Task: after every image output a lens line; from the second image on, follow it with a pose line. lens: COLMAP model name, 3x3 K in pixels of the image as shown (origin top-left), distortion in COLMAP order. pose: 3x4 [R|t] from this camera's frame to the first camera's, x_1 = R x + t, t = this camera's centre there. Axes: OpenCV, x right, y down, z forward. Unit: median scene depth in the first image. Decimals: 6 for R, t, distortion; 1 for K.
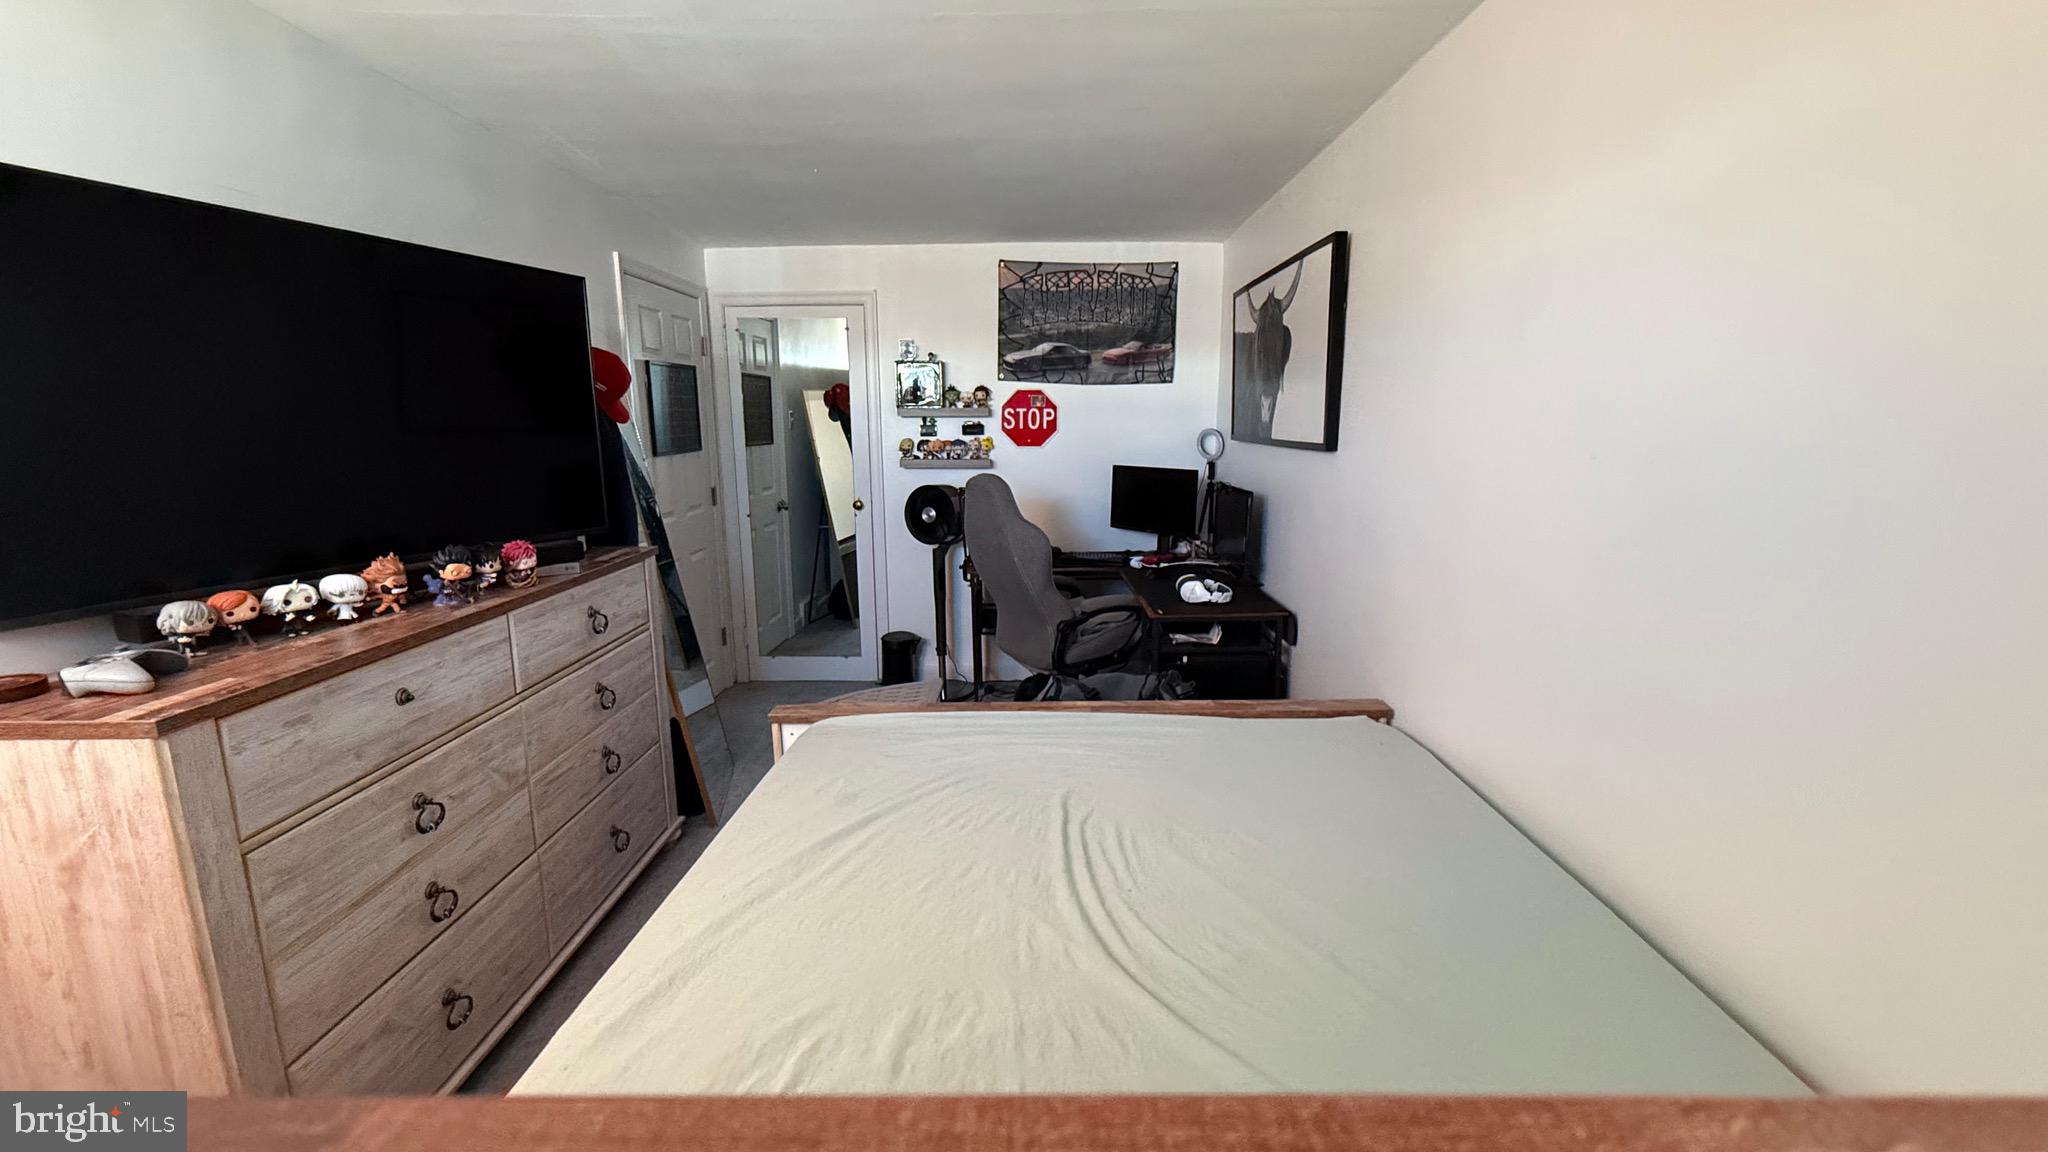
lens RADIAL K [[817.7, 0, 1020.2], [0, 817.7, 576.4], [0, 0, 1]] dist [0.000519, -0.000076]
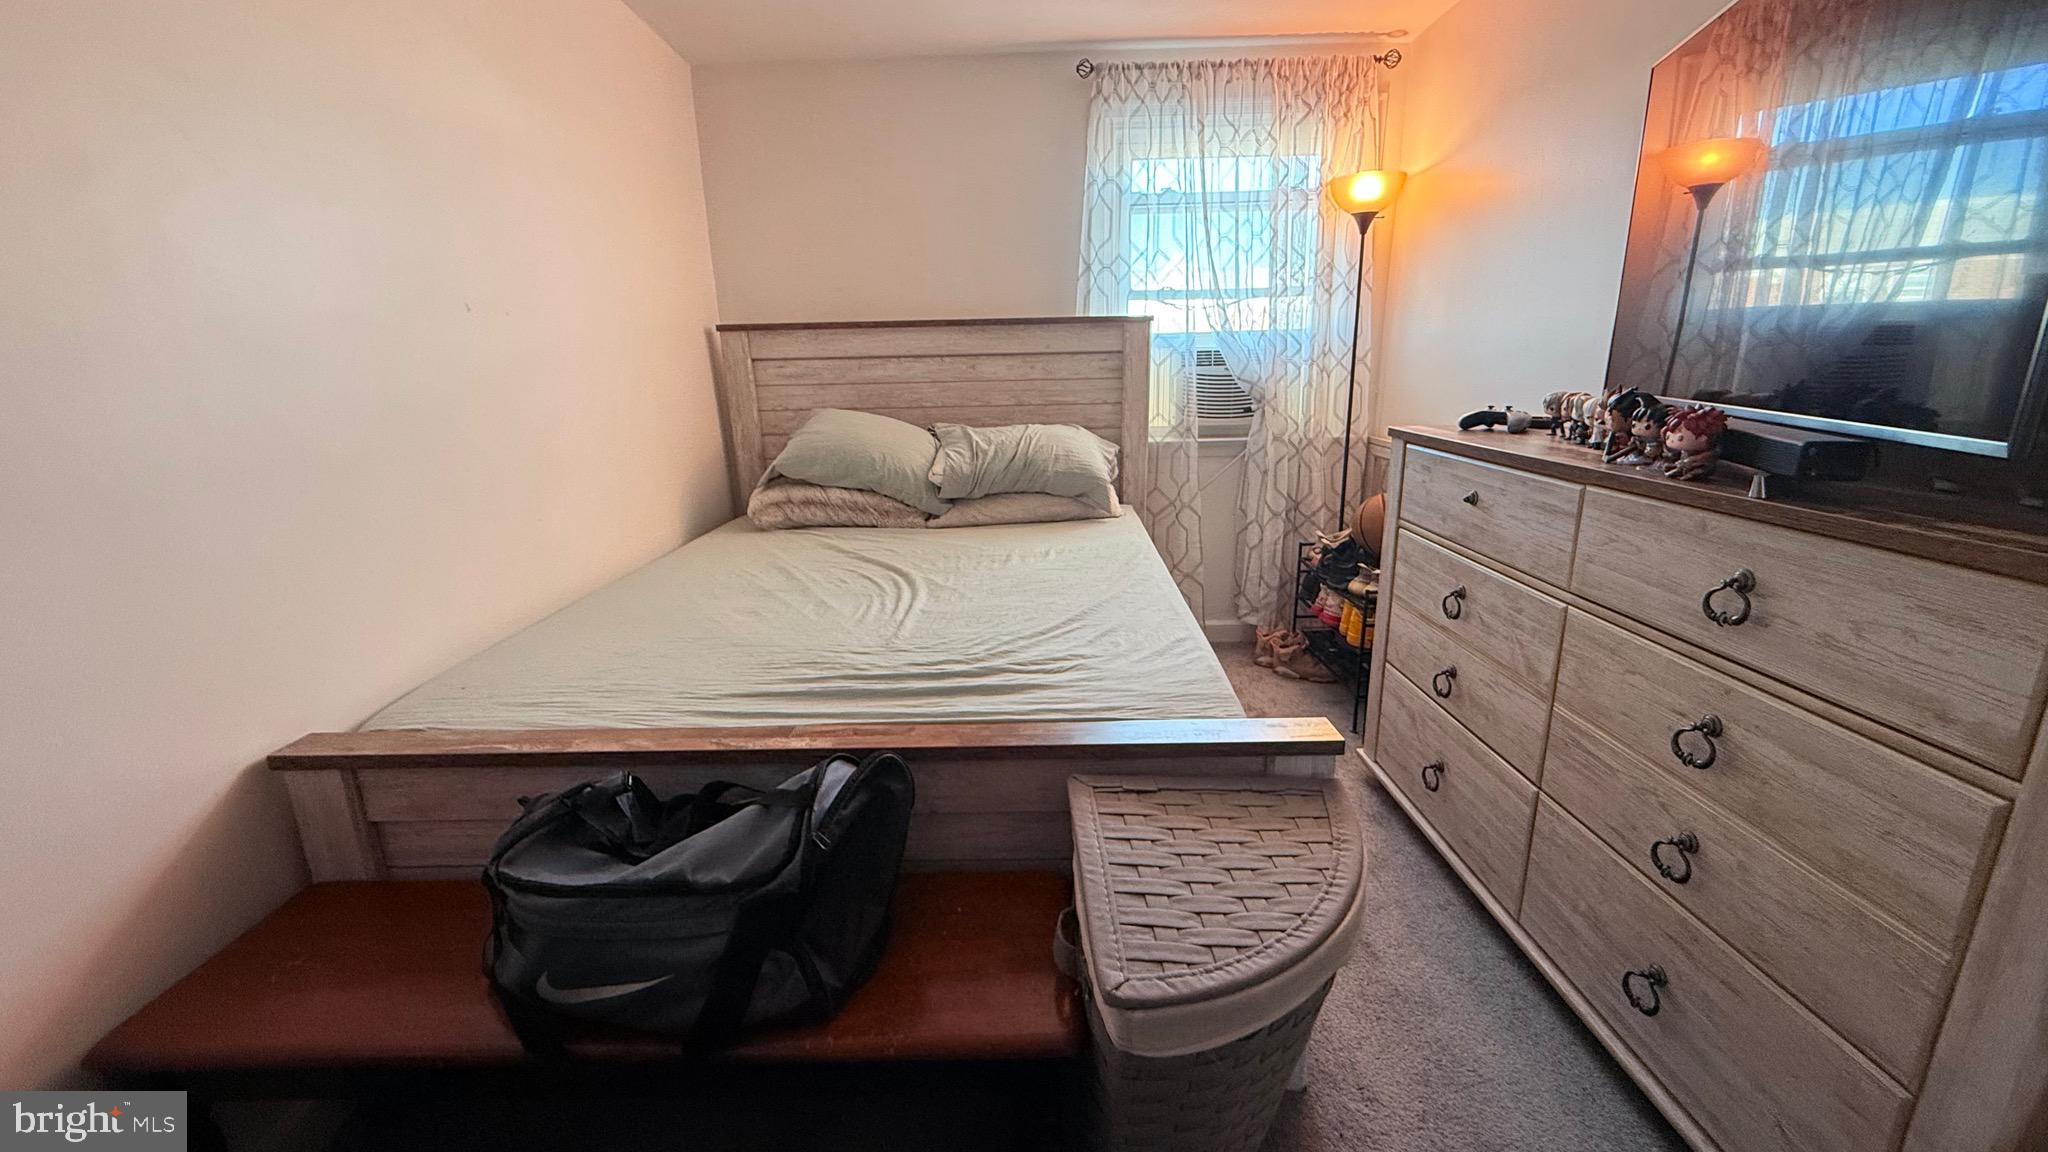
lens RADIAL K [[817.7, 0, 1018.8], [0, 817.7, 569.1], [0, 0, 1]] dist [0.000519, -0.000076]
pose [[-0.999244, 0.038419, 0.005962, -0.105448], [0.037257, 0.902394, 0.429298, -0.228076], [0.011113, 0.429195, -0.903143, 1.708721]]
